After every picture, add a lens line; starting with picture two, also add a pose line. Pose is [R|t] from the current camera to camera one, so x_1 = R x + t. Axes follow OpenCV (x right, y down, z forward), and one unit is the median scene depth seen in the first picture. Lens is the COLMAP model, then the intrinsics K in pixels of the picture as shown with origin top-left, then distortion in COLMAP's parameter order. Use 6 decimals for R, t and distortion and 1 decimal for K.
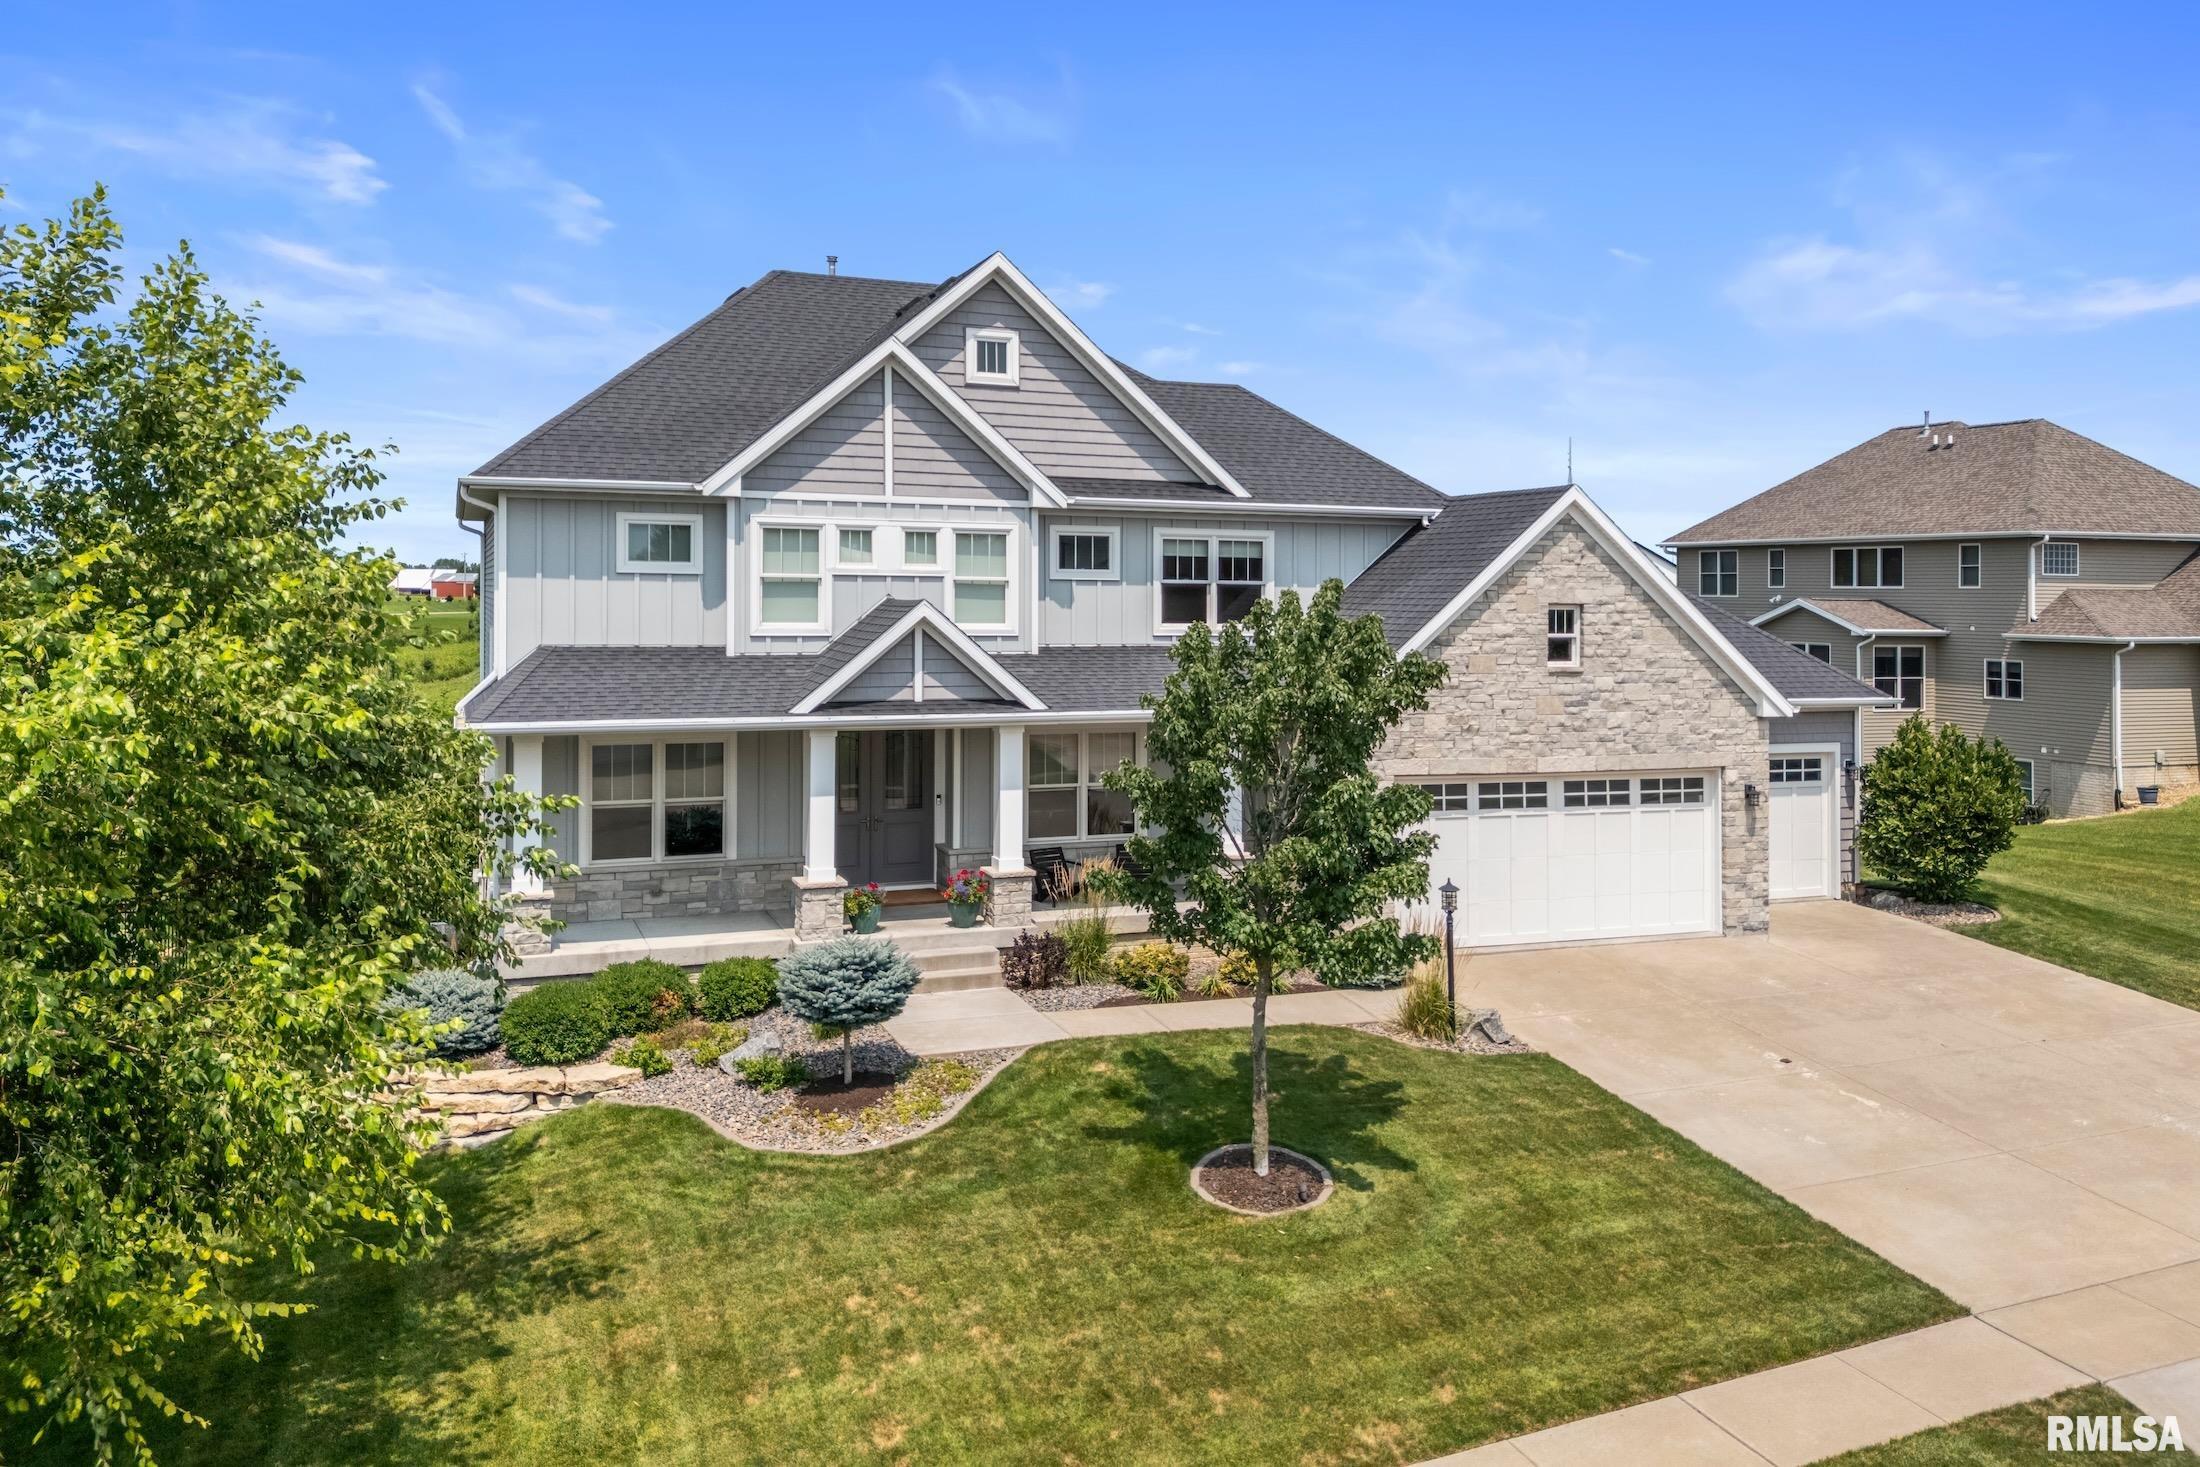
lens RADIAL K [[1737.7, 0, 1148.1], [0, 1737.7, 598.2], [0, 0, 1]] dist [0.067290, -0.071323]
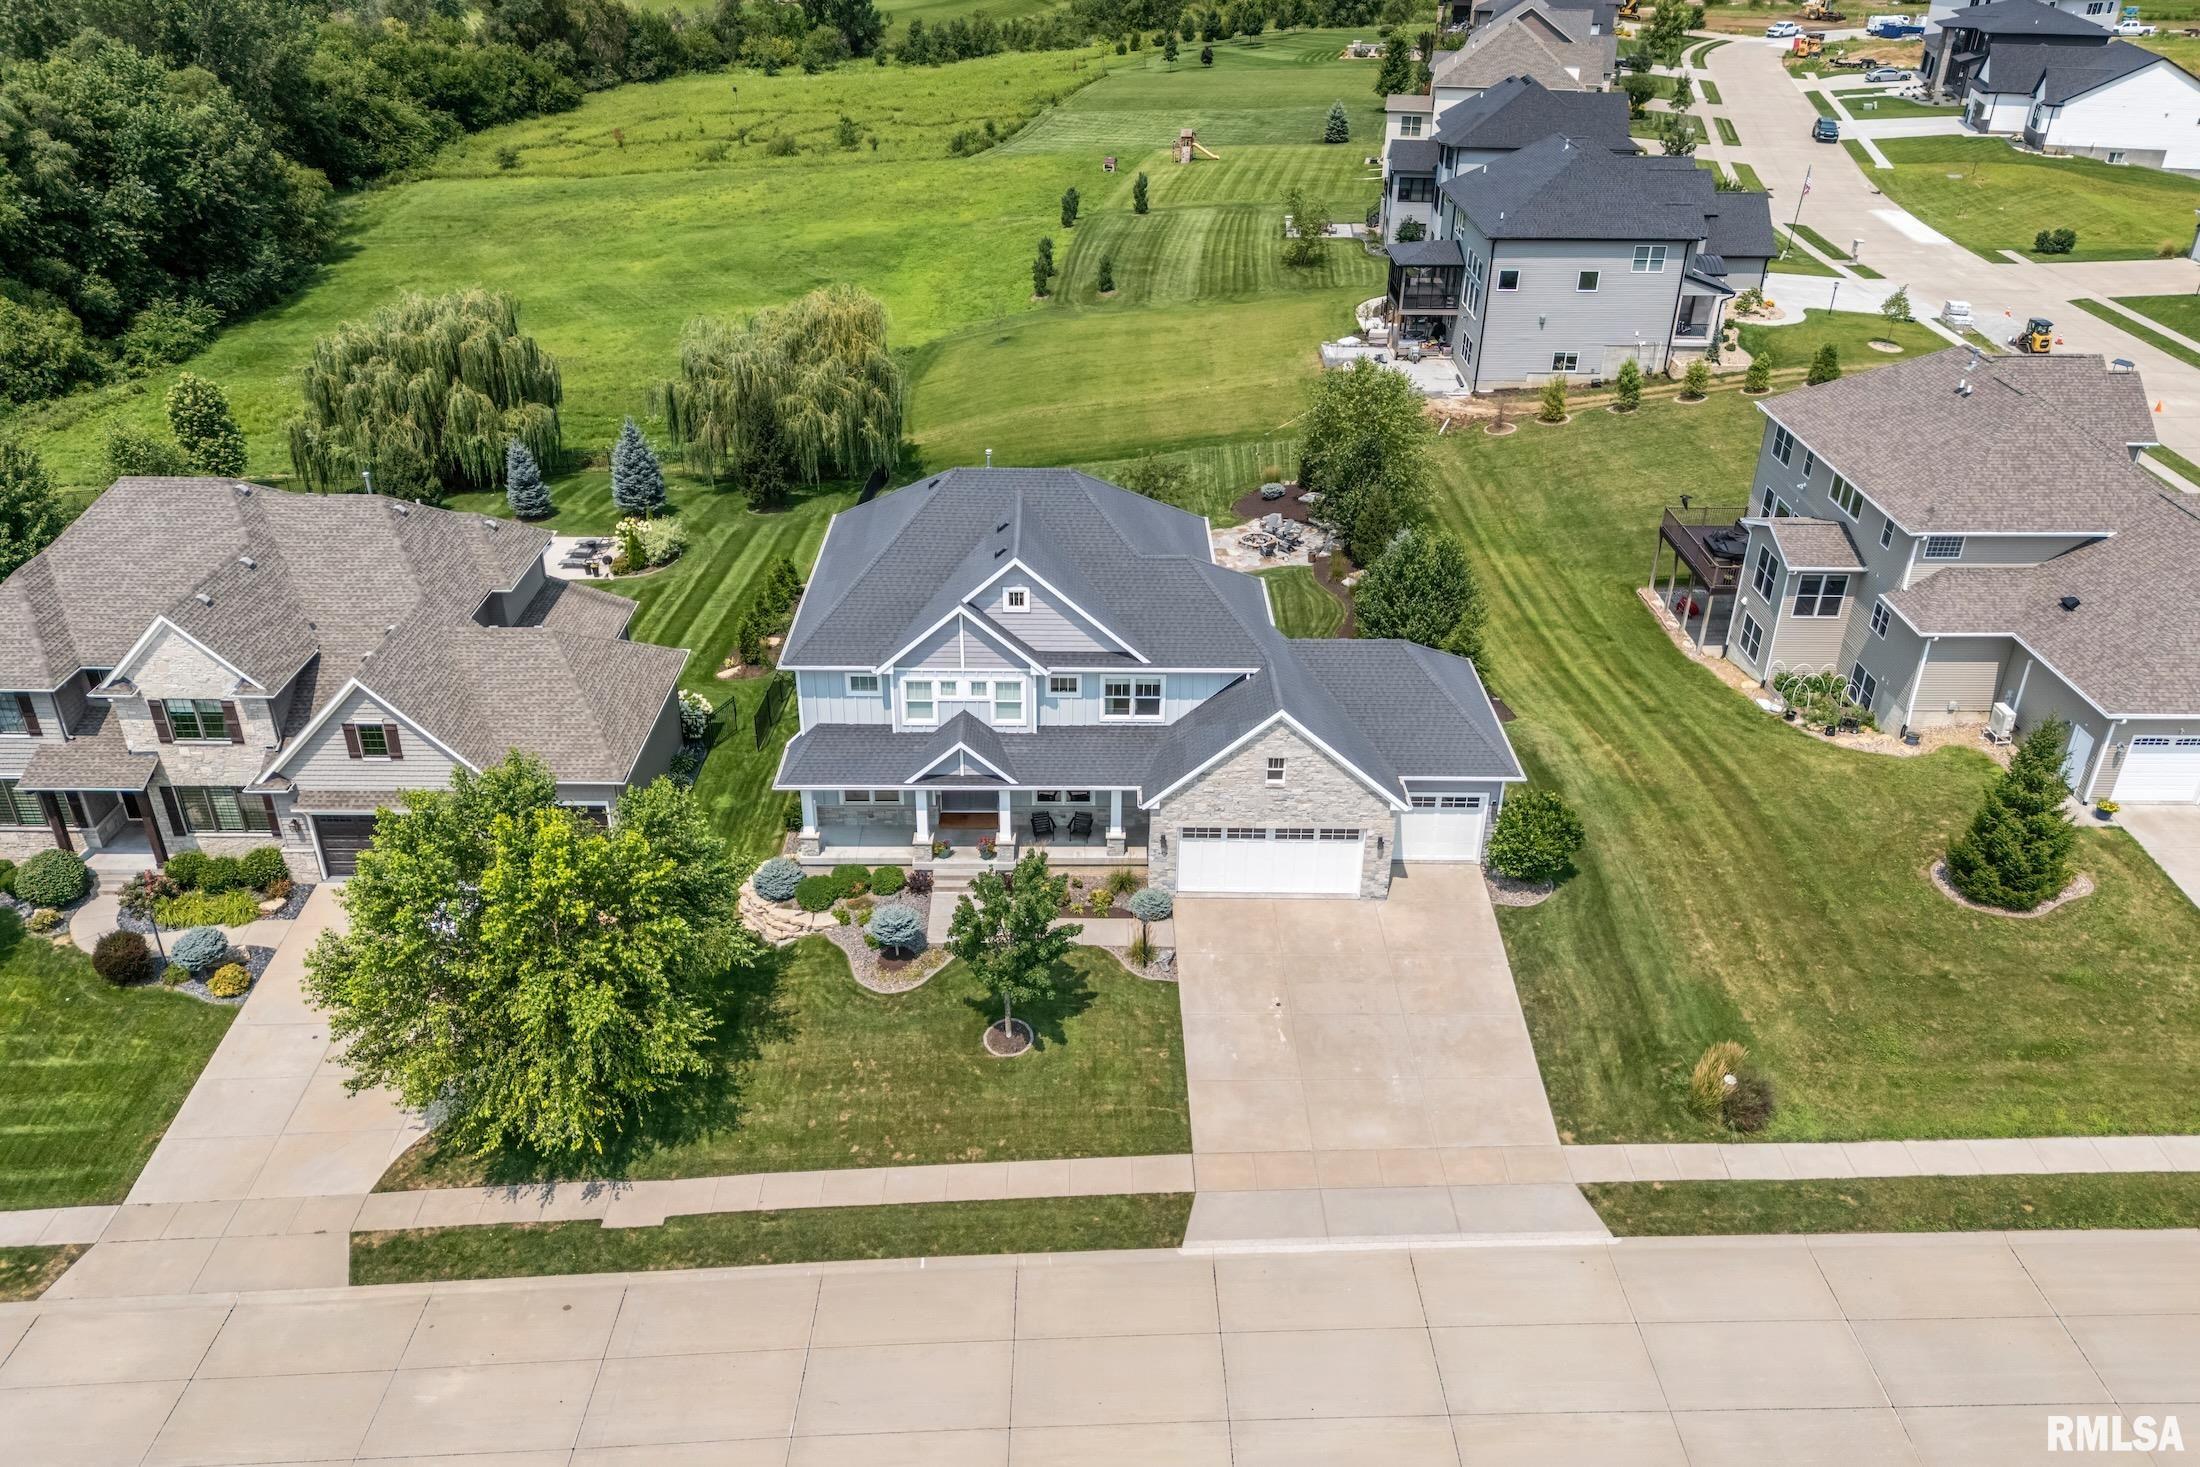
lens RADIAL K [[1622.9, 0, 1103.8], [0, 1622.9, 713.1], [0, 0, 1]] dist [0.096512, -0.106207]
pose [[0.931845, 0.179648, -0.315265, 0.637813], [-0.009082, 0.880115, 0.474673, -0.936345], [0.362744, -0.439458, 0.821762, -0.595407]]
